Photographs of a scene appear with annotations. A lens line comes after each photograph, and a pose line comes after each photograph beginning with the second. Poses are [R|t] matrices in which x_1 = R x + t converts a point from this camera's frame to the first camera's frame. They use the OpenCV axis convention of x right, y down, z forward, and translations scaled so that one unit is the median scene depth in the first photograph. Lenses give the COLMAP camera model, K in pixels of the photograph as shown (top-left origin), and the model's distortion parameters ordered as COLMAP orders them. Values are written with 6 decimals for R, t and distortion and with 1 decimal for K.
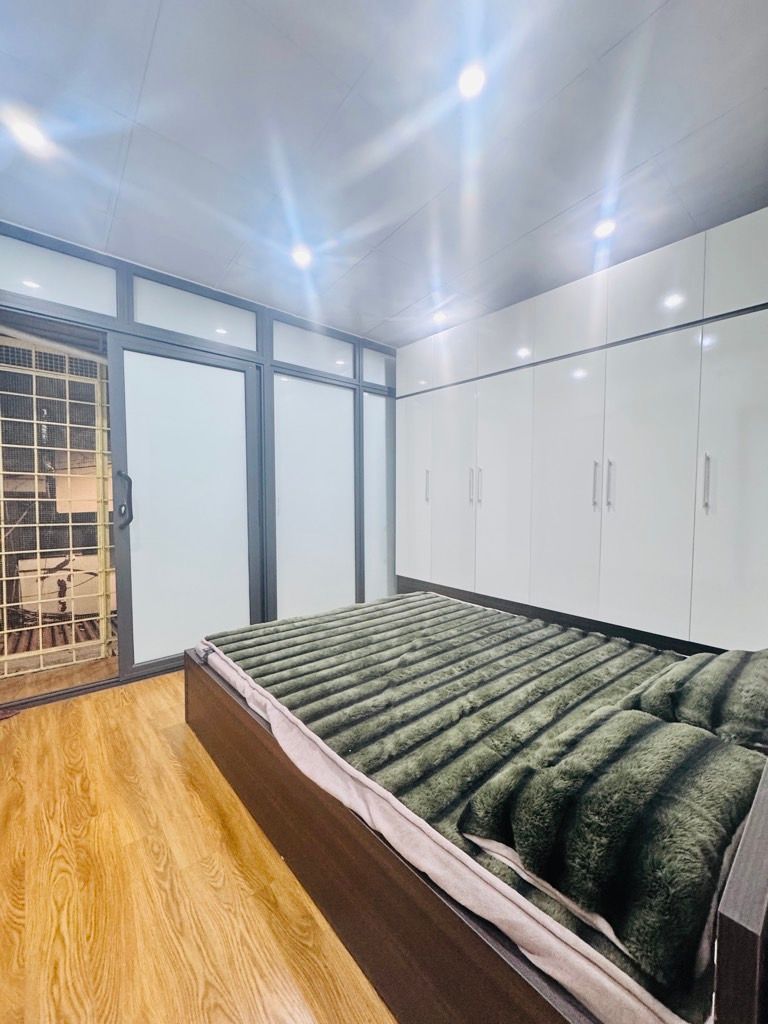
lens RADIAL K [[405.2, 0, 388.4], [0, 405.2, 512.6], [0, 0, 1]] dist [-0.003974, 0.000781]
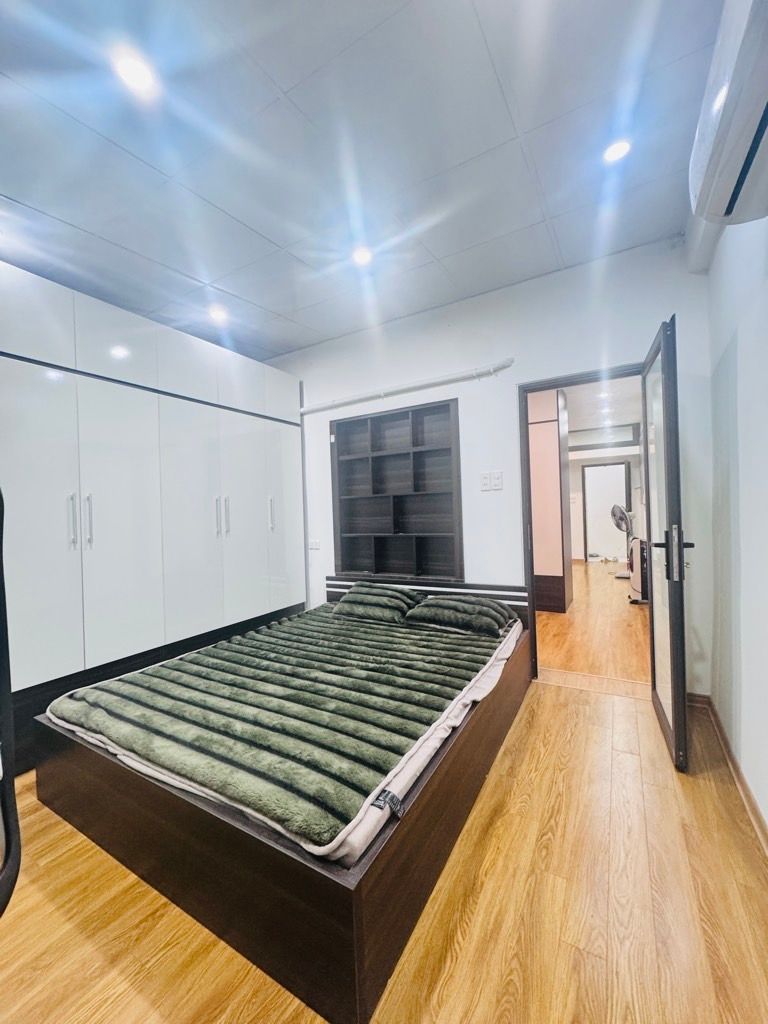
lens RADIAL K [[405.2, 0, 384.8], [0, 405.2, 514.1], [0, 0, 1]] dist [-0.003974, 0.000781]
pose [[-0.313104, -0.004694, 0.949707, -1.053693], [0.072691, 0.996936, 0.028892, -0.093475], [-0.946933, 0.078081, -0.311803, 1.202823]]
